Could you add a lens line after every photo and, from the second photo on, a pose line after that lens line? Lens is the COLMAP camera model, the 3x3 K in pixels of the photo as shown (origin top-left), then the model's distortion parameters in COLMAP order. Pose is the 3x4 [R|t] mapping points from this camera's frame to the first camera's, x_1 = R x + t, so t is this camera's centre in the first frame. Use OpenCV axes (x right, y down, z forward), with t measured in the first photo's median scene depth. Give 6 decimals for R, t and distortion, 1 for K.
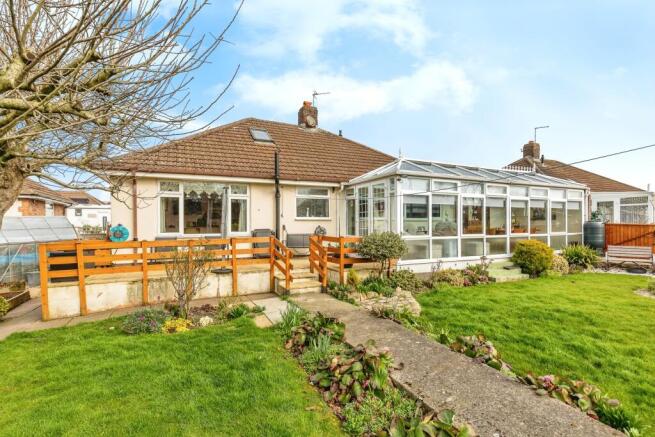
lens RADIAL K [[308.4, 0, 326.6], [0, 308.4, 222.2], [0, 0, 1]] dist [0.012223, 0.000506]
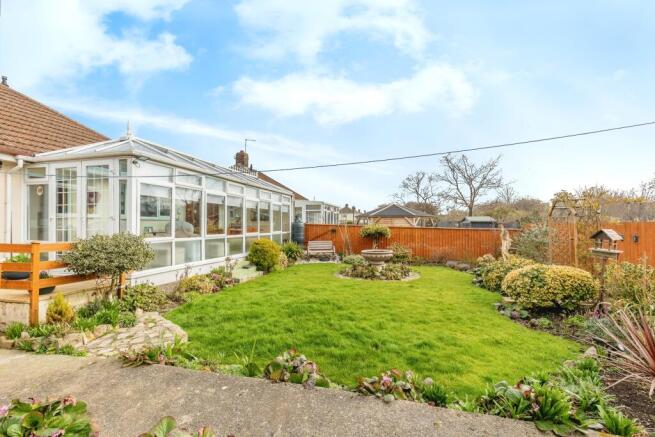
lens RADIAL K [[318.8, 0, 327.4], [0, 318.8, 218.6], [0, 0, 1]] dist [0.002470, 0.000720]
pose [[0.648637, 0.015251, 0.760945, -0.047156], [-0.003067, 0.999843, -0.017425, 0.008729], [-0.761092, 0.008969, 0.648582, 0.155305]]
